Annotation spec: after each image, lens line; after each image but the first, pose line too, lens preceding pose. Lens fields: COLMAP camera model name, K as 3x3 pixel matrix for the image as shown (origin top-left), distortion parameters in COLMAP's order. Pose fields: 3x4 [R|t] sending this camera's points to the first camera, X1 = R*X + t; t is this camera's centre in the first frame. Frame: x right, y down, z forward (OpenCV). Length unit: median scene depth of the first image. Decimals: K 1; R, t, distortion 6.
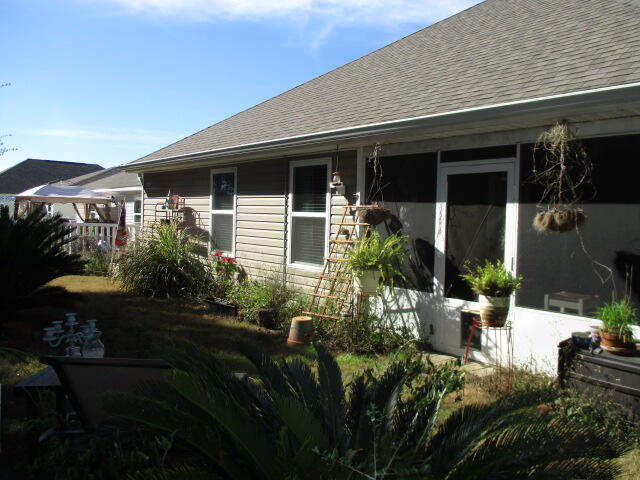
lens RADIAL K [[535.8, 0, 328.2], [0, 535.8, 239.2], [0, 0, 1]] dist [-0.013166, 0.002854]
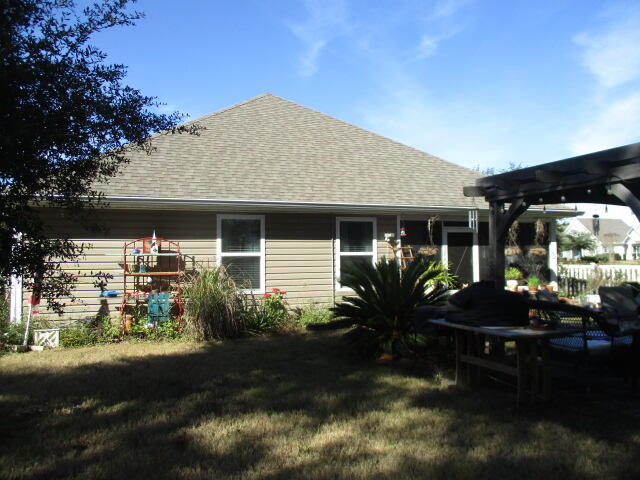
lens RADIAL K [[535.8, 0, 328.2], [0, 535.8, 239.2], [0, 0, 1]] dist [-0.013166, 0.002854]
pose [[0.296402, -0.002103, 0.955061, -1.429656], [0.059157, 0.998118, -0.016162, -0.063373], [-0.953229, 0.061289, 0.295969, 0.598977]]
